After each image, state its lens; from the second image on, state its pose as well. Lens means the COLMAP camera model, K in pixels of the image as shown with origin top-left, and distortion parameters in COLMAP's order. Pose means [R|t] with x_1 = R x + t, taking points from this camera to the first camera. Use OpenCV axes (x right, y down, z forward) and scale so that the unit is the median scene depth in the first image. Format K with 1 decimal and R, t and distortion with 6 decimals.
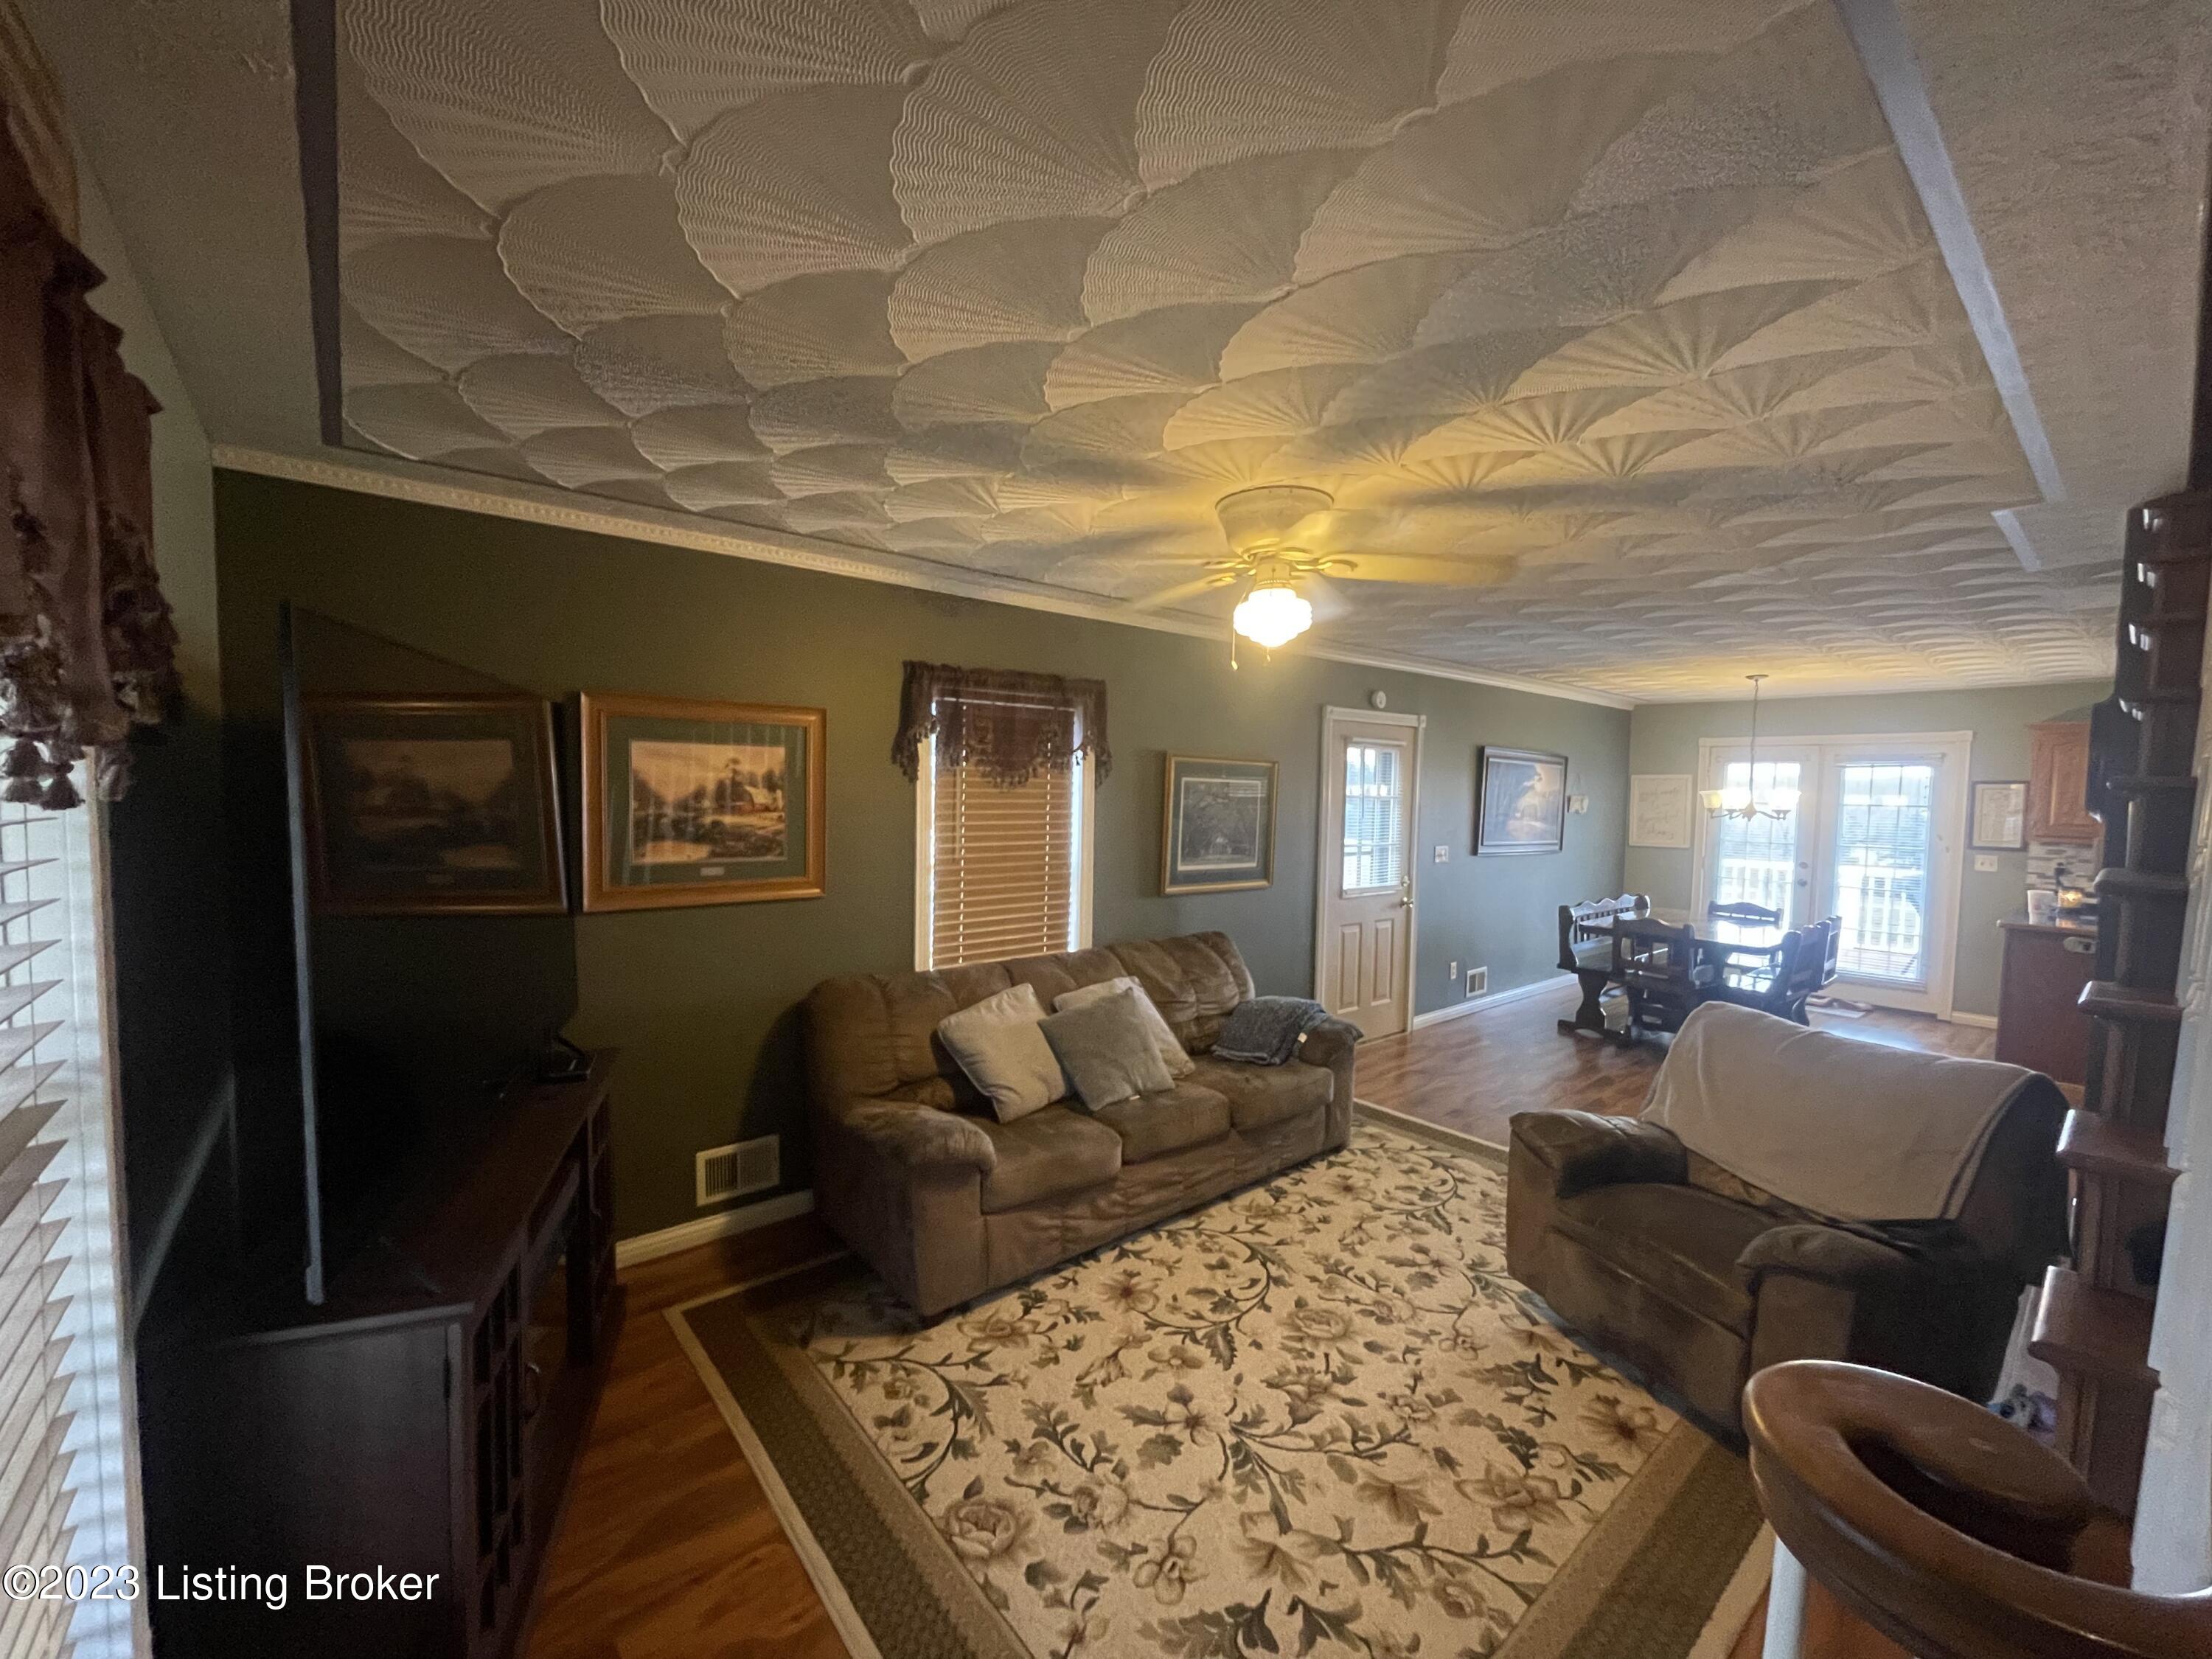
lens RADIAL K [[889.5, 0, 1106.0], [0, 889.5, 835.4], [0, 0, 1]] dist [0.005703, -0.003709]
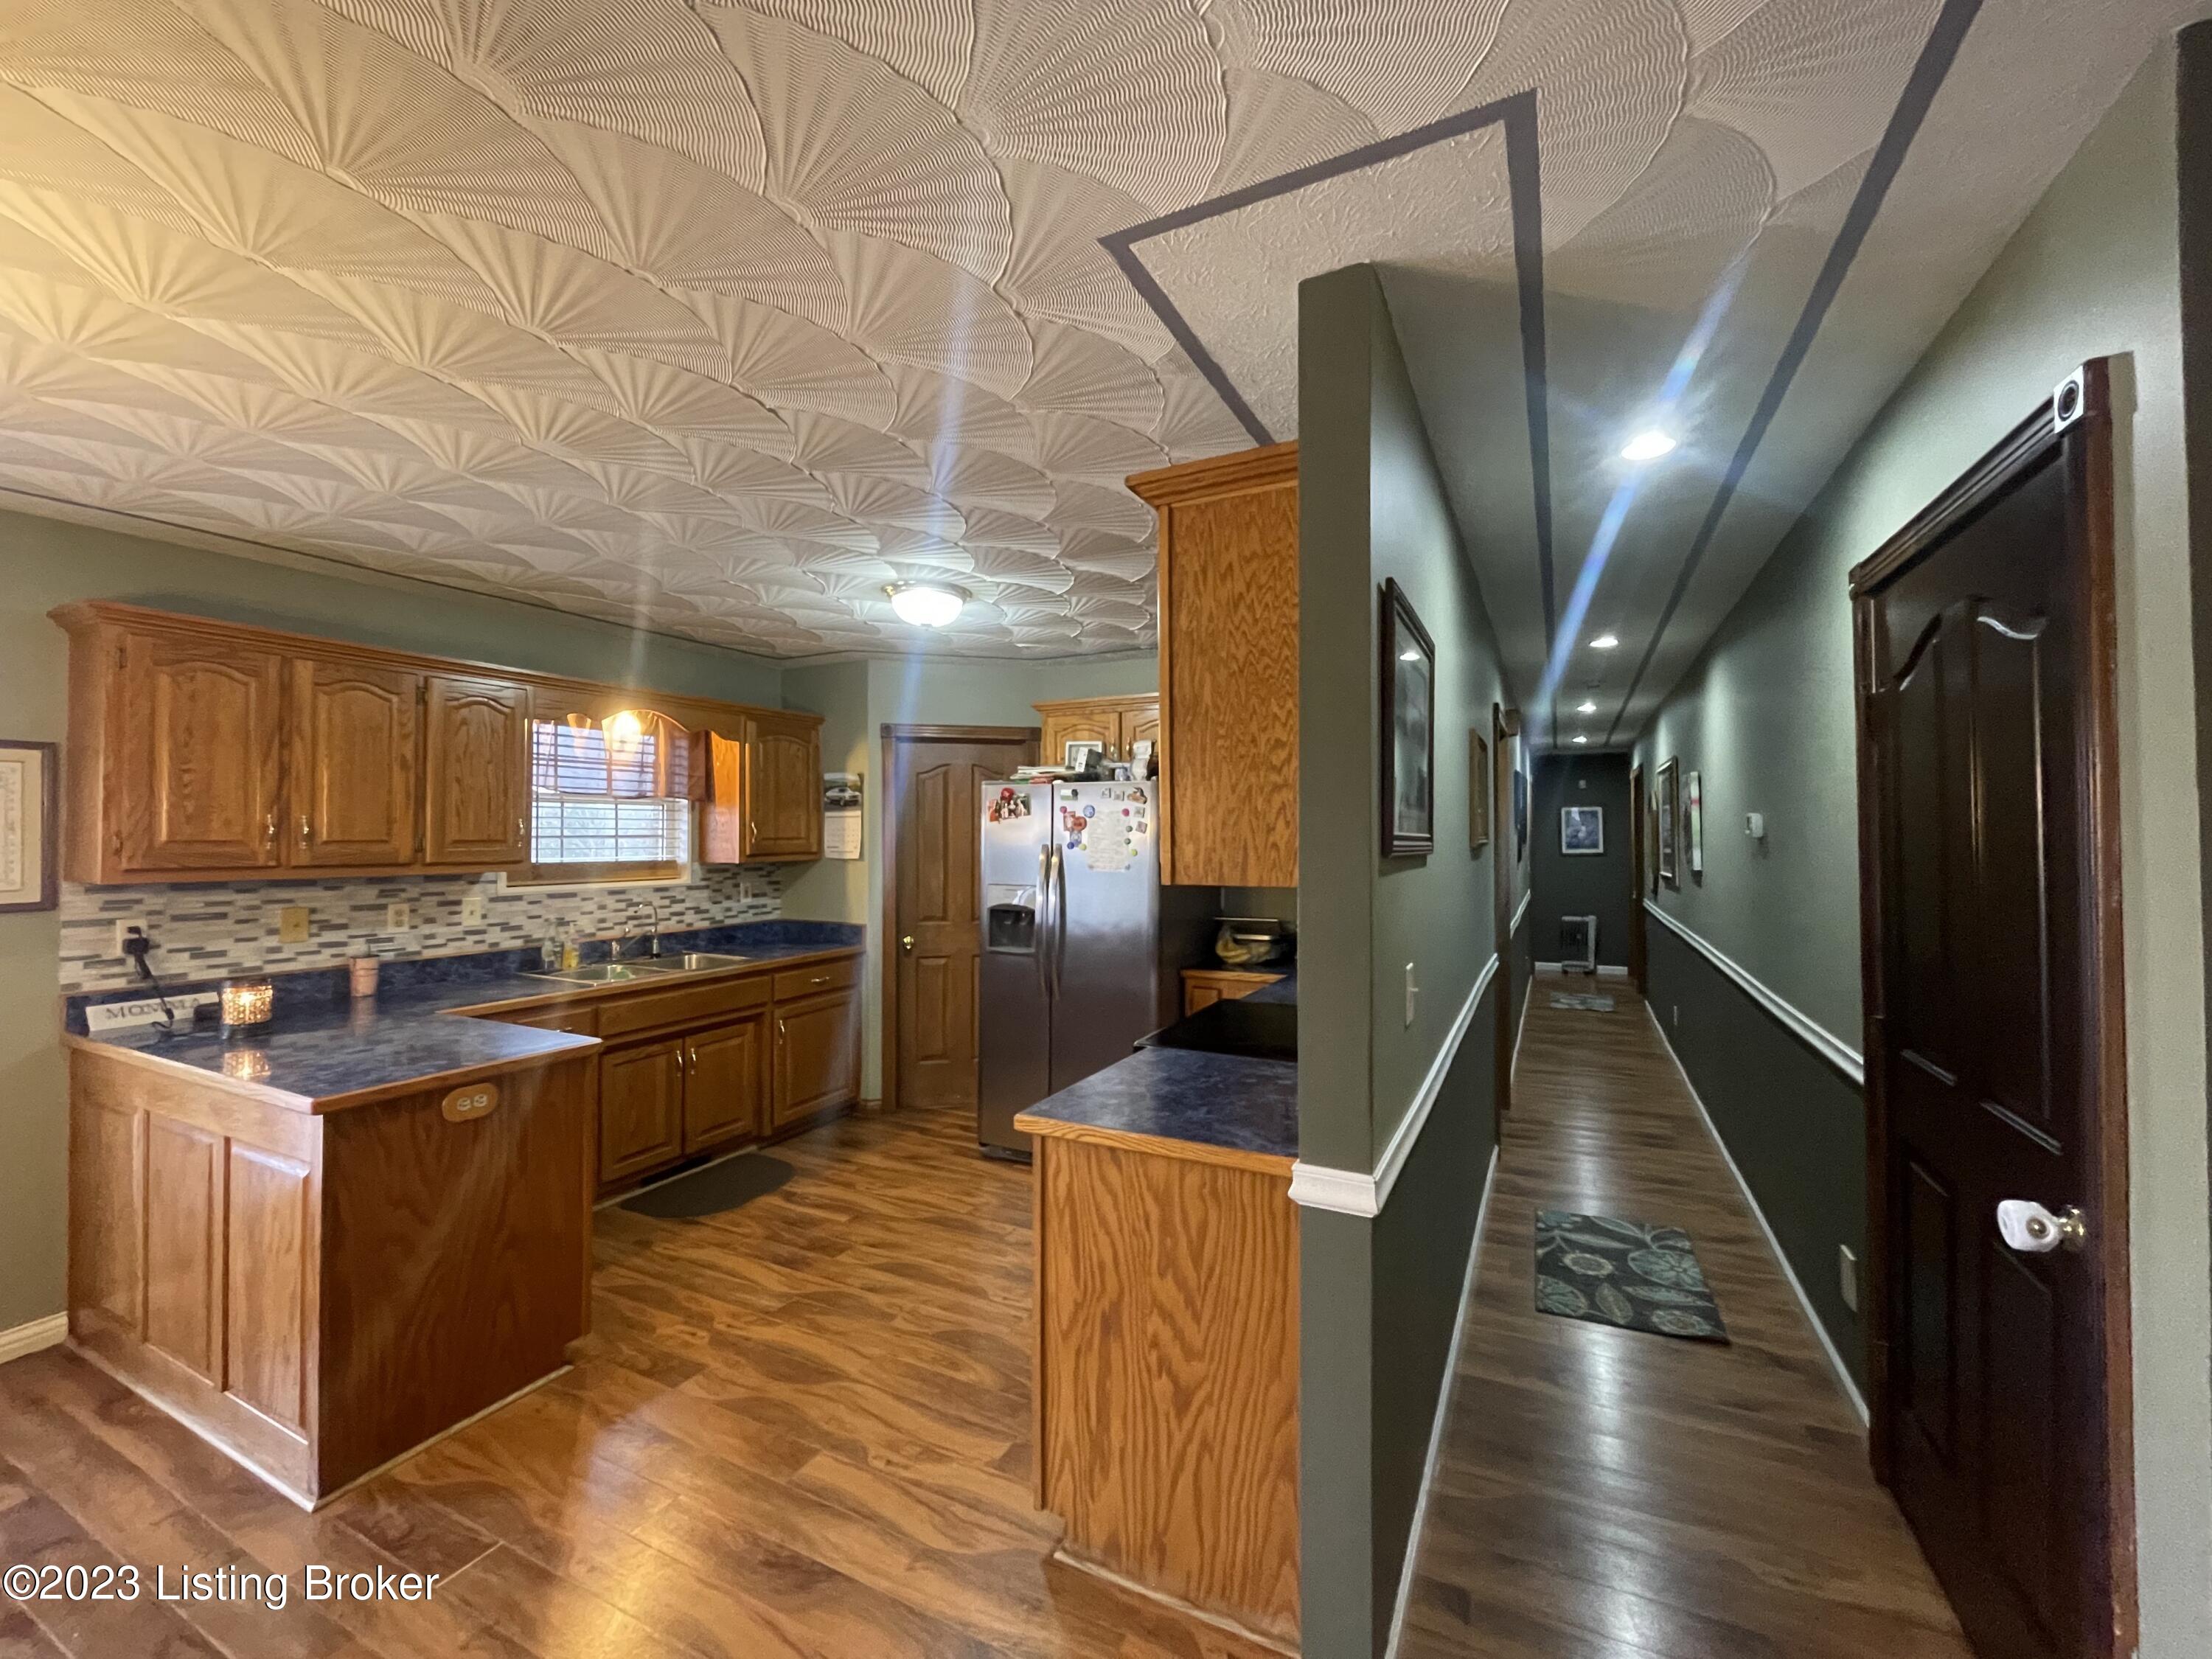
lens RADIAL K [[889.5, 0, 1120.1], [0, 889.5, 827.2], [0, 0, 1]] dist [0.005703, -0.003709]
pose [[-0.402486, -0.006485, 0.915403, 0.437860], [0.047148, 0.998501, 0.027803, -0.009383], [-0.914211, 0.054350, -0.401577, 0.704802]]
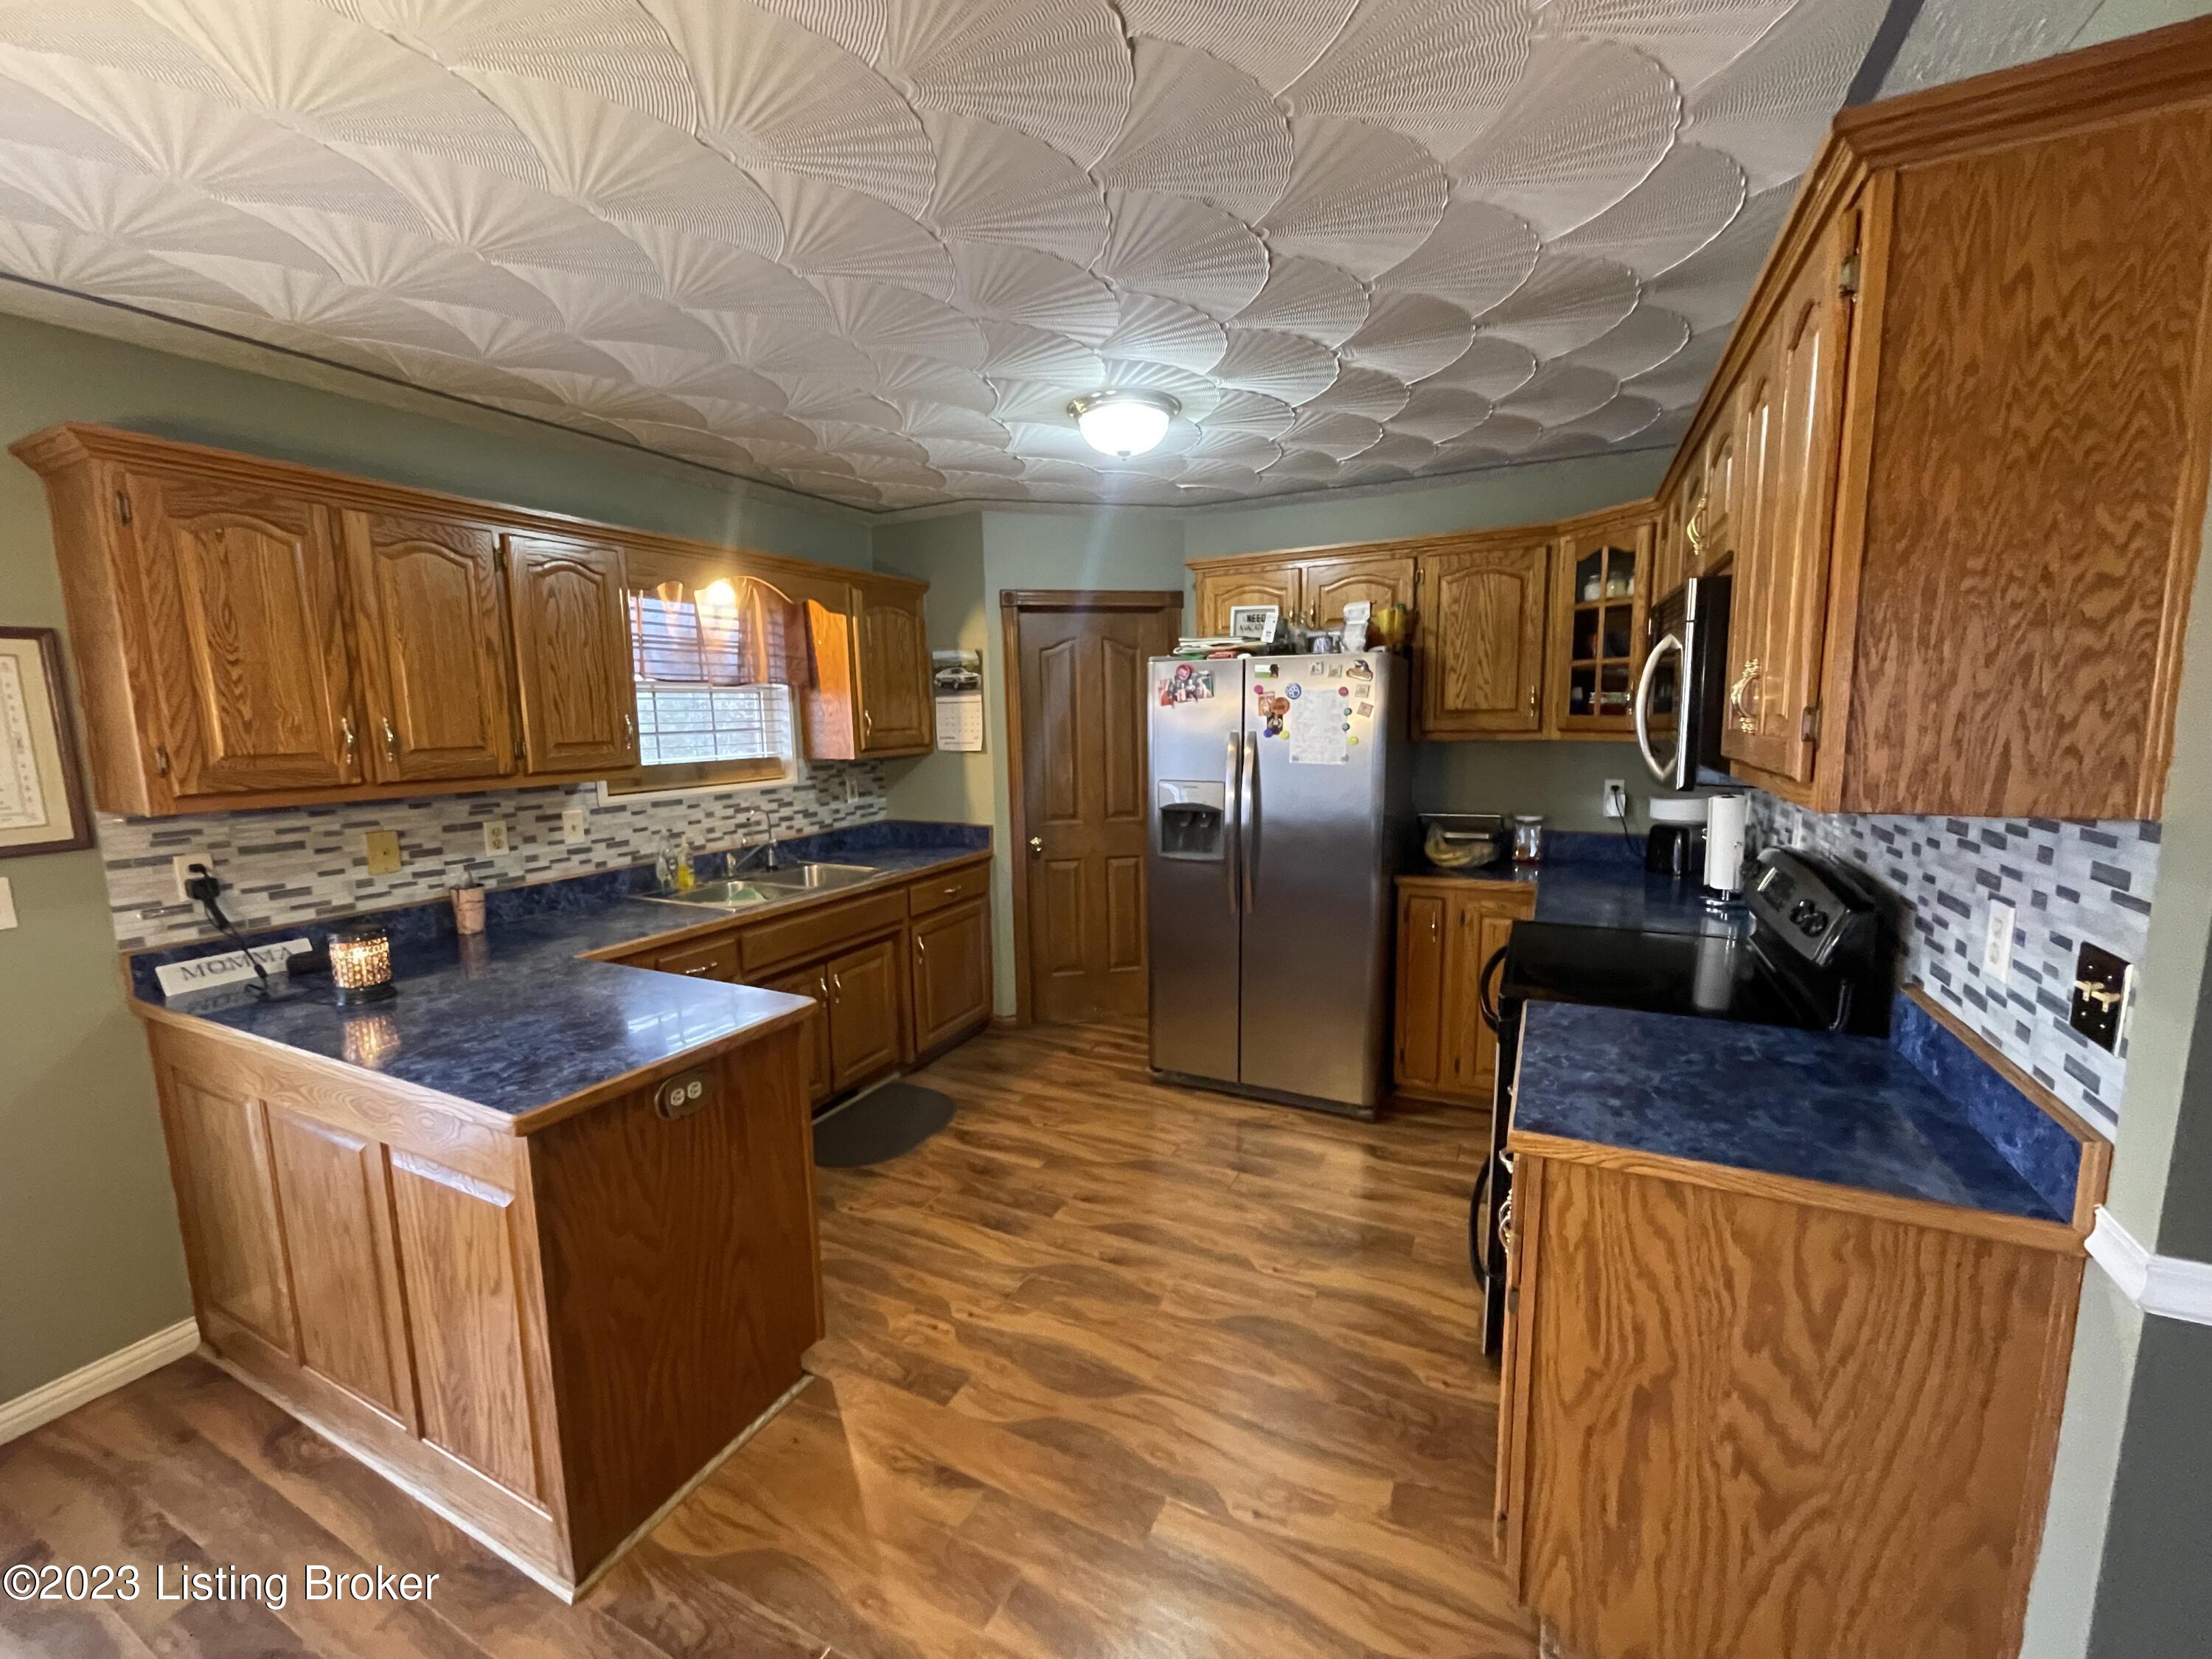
lens RADIAL K [[889.5, 0, 1097.9], [0, 889.5, 835.8], [0, 0, 1]] dist [0.005703, -0.003709]
pose [[-0.398600, -0.135347, 0.907083, 0.584795], [0.066480, 0.982185, 0.175766, -0.020087], [-0.914712, 0.130364, -0.382501, 0.787232]]
